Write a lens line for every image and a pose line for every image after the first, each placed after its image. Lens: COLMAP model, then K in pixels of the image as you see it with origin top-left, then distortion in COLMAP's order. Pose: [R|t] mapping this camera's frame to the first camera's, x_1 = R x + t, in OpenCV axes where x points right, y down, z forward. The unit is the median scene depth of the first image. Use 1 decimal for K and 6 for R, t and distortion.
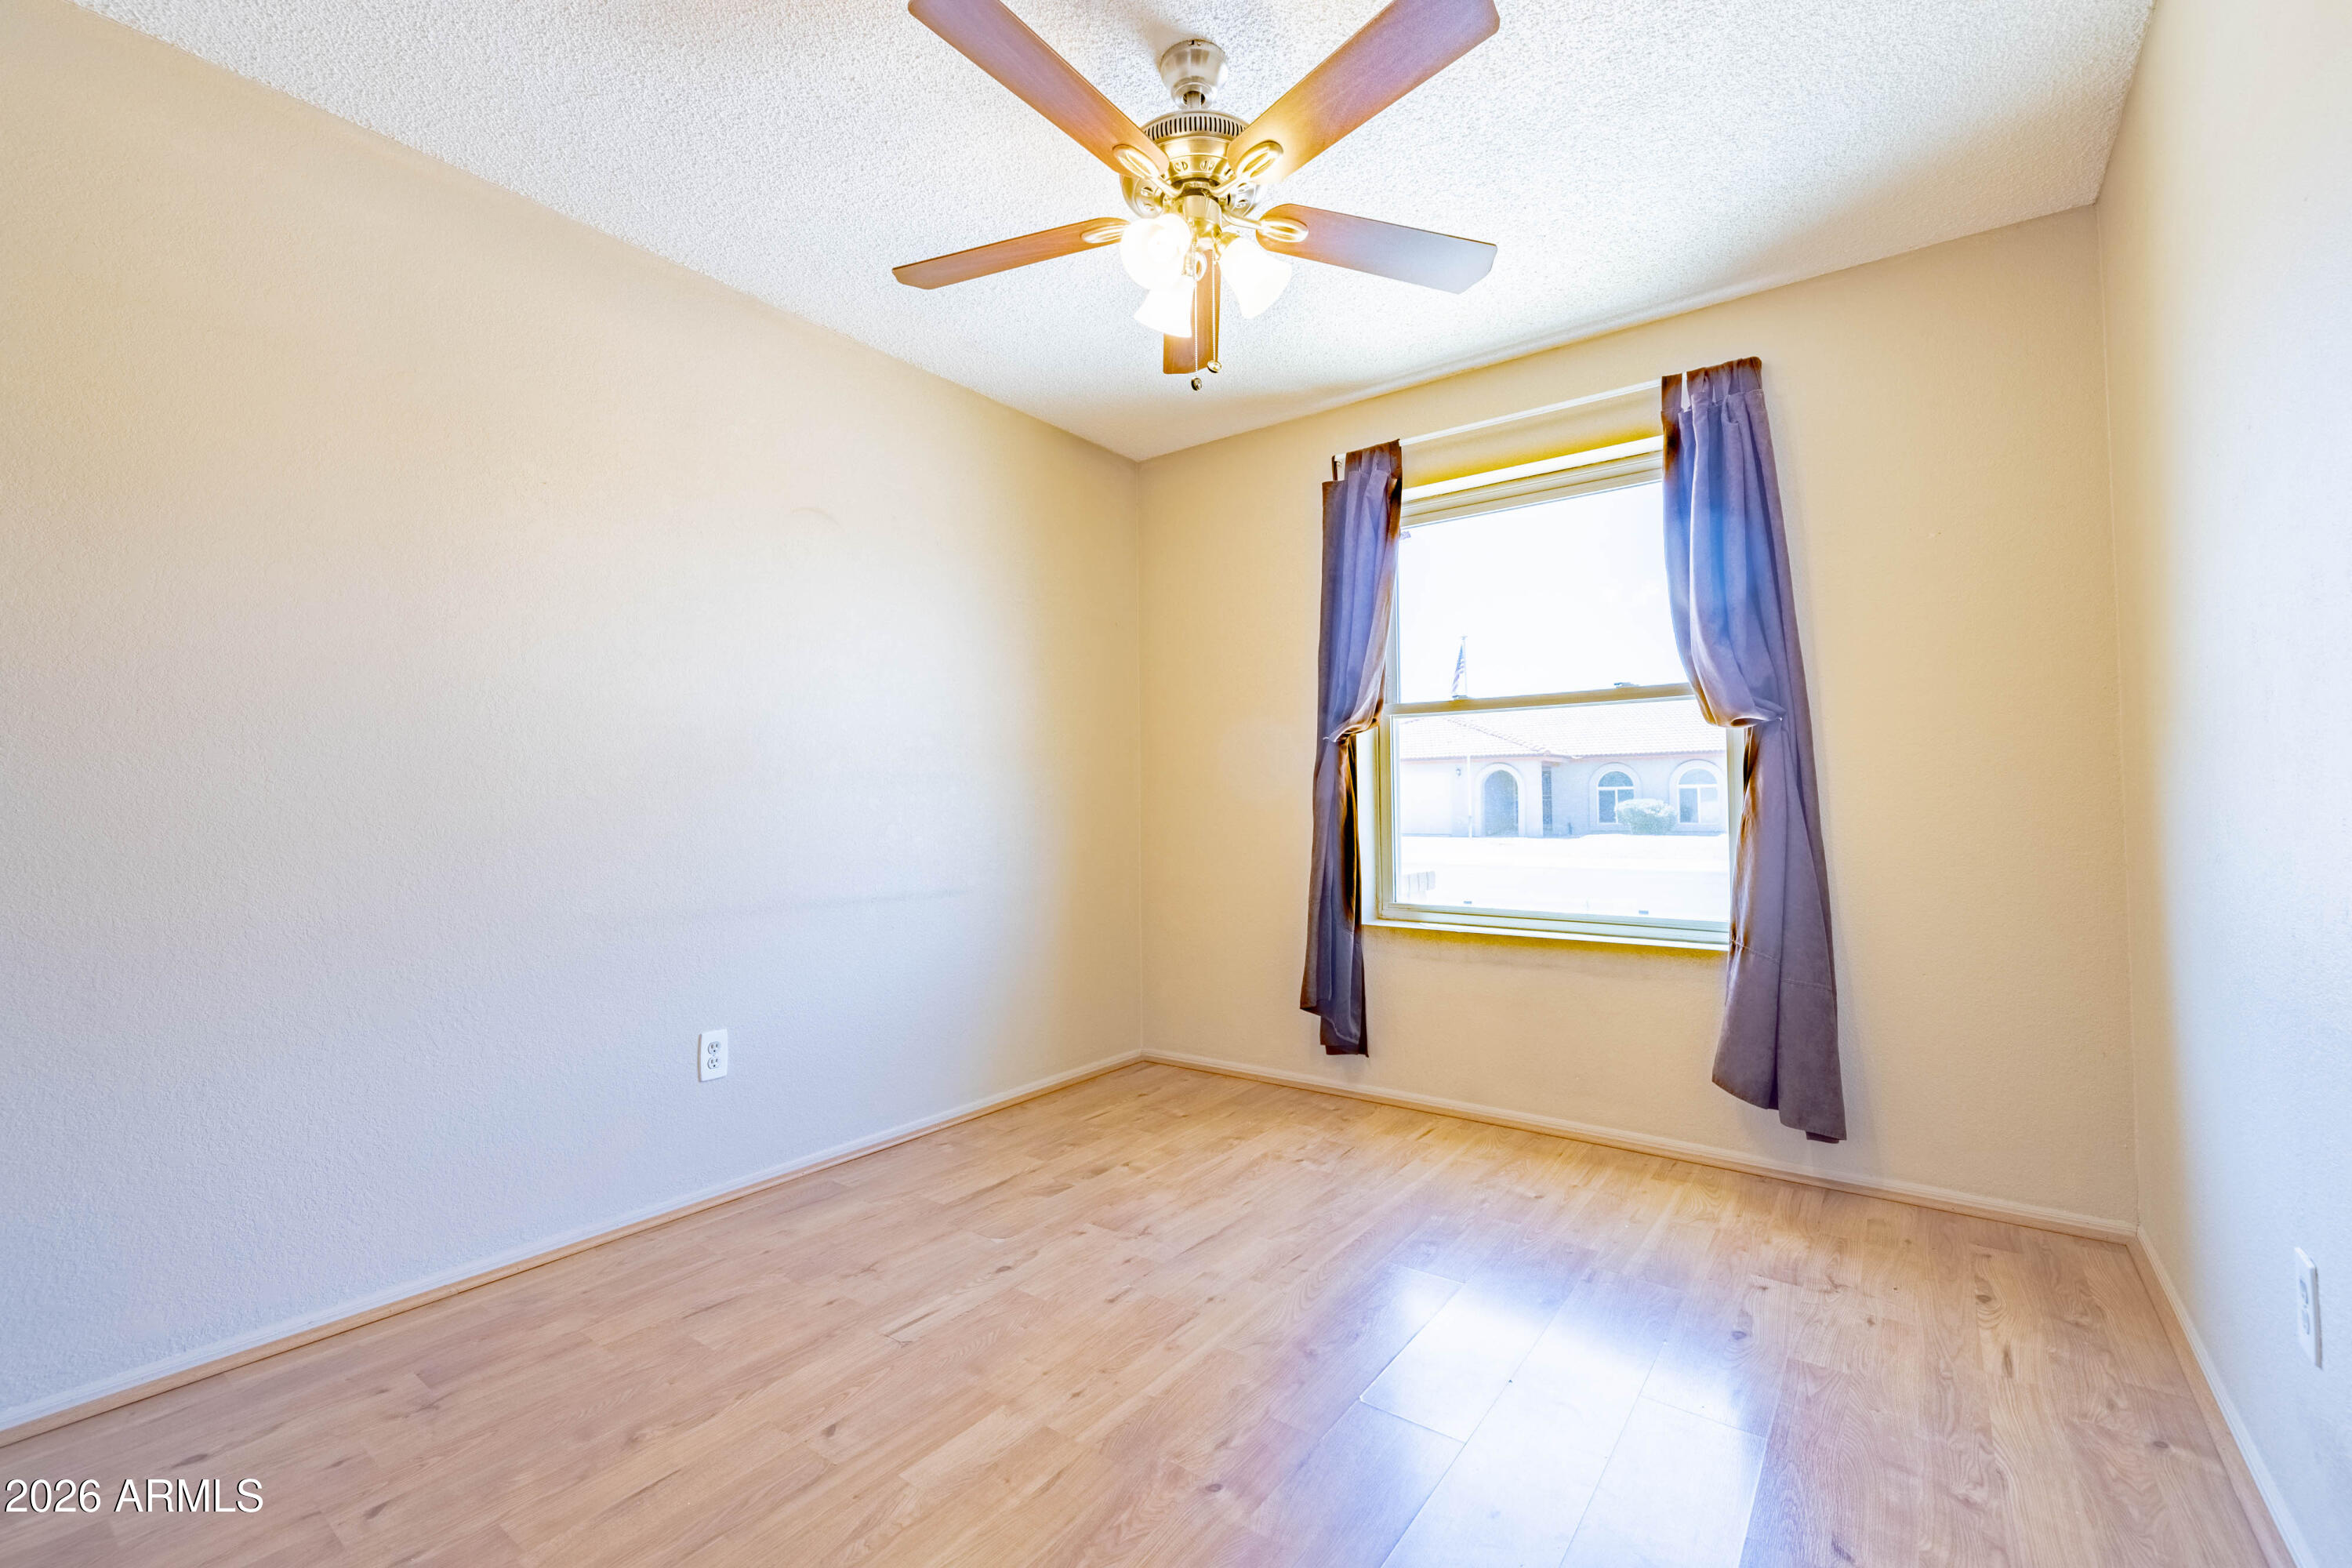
lens RADIAL K [[977.1, 0, 1176.0], [0, 977.1, 784.0], [0, 0, 1]] dist [-0.002810, -0.000441]
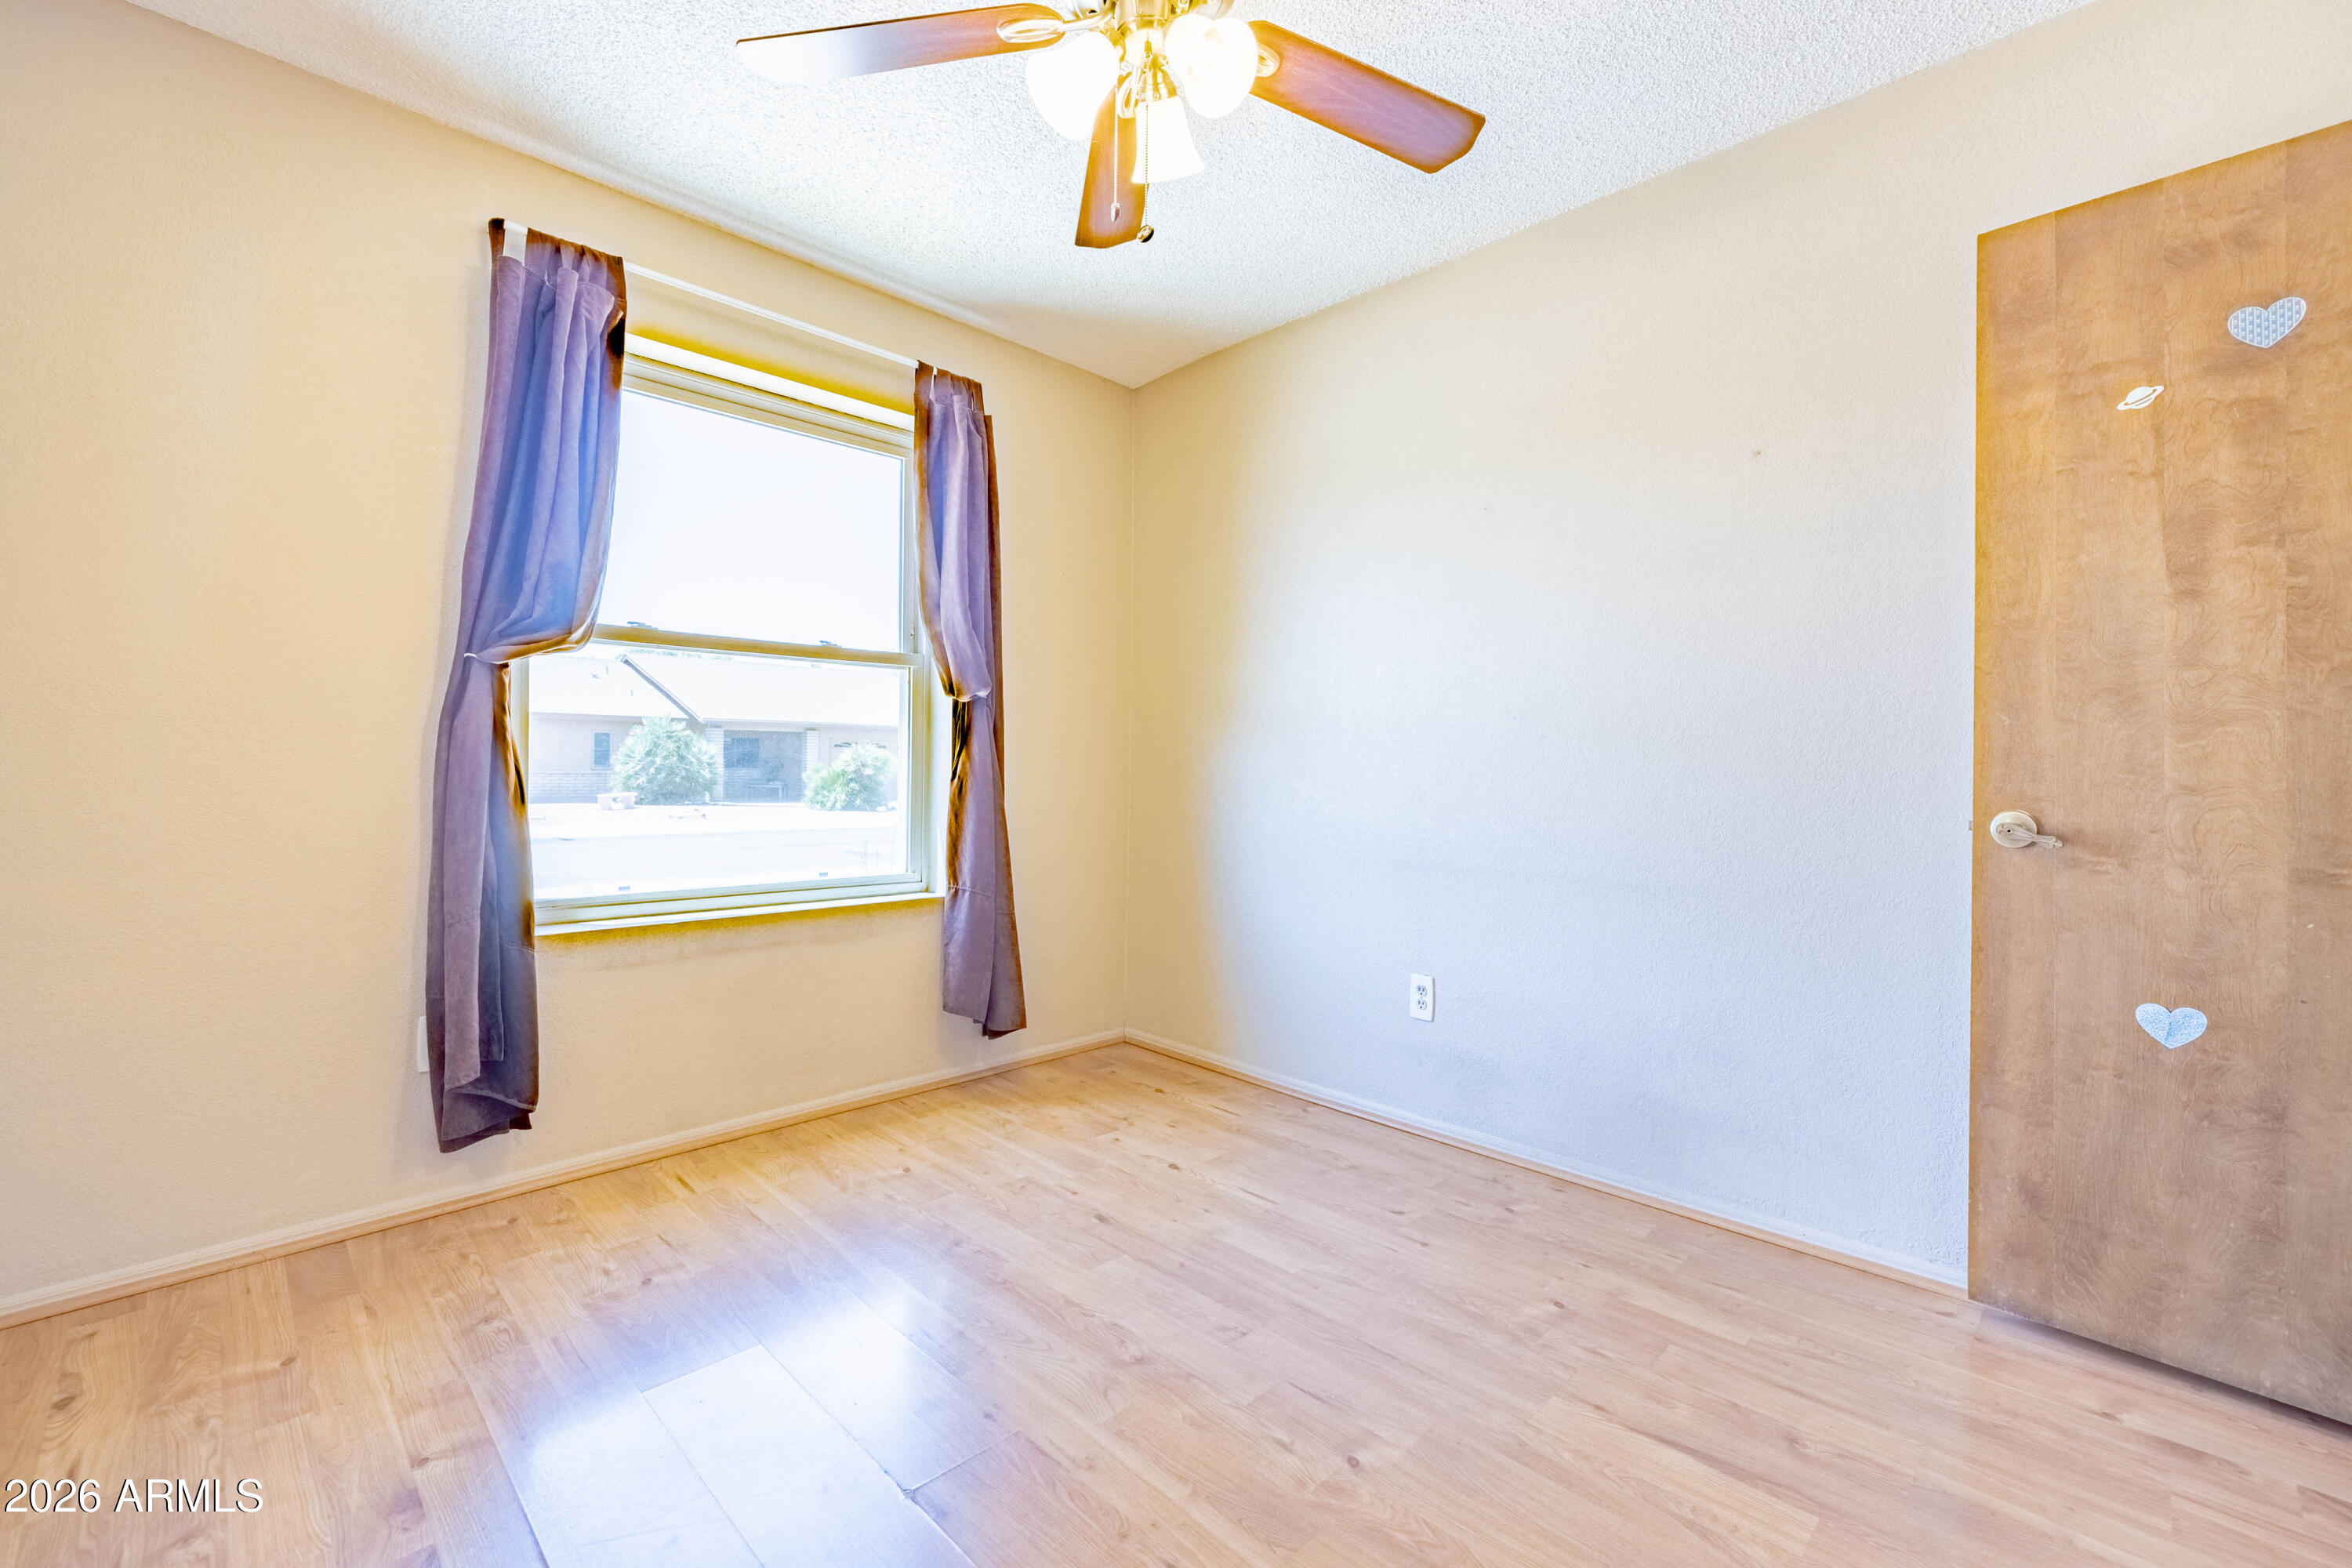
lens RADIAL K [[982.2, 0, 1175.2], [0, 982.2, 769.5], [0, 0, 1]] dist [-0.001431, -0.000314]
pose [[0.142982, 0.009655, 0.989678, -0.508452], [-0.031193, 0.999500, -0.005245, 0.021825], [-0.989234, -0.030121, 0.143211, 0.558554]]
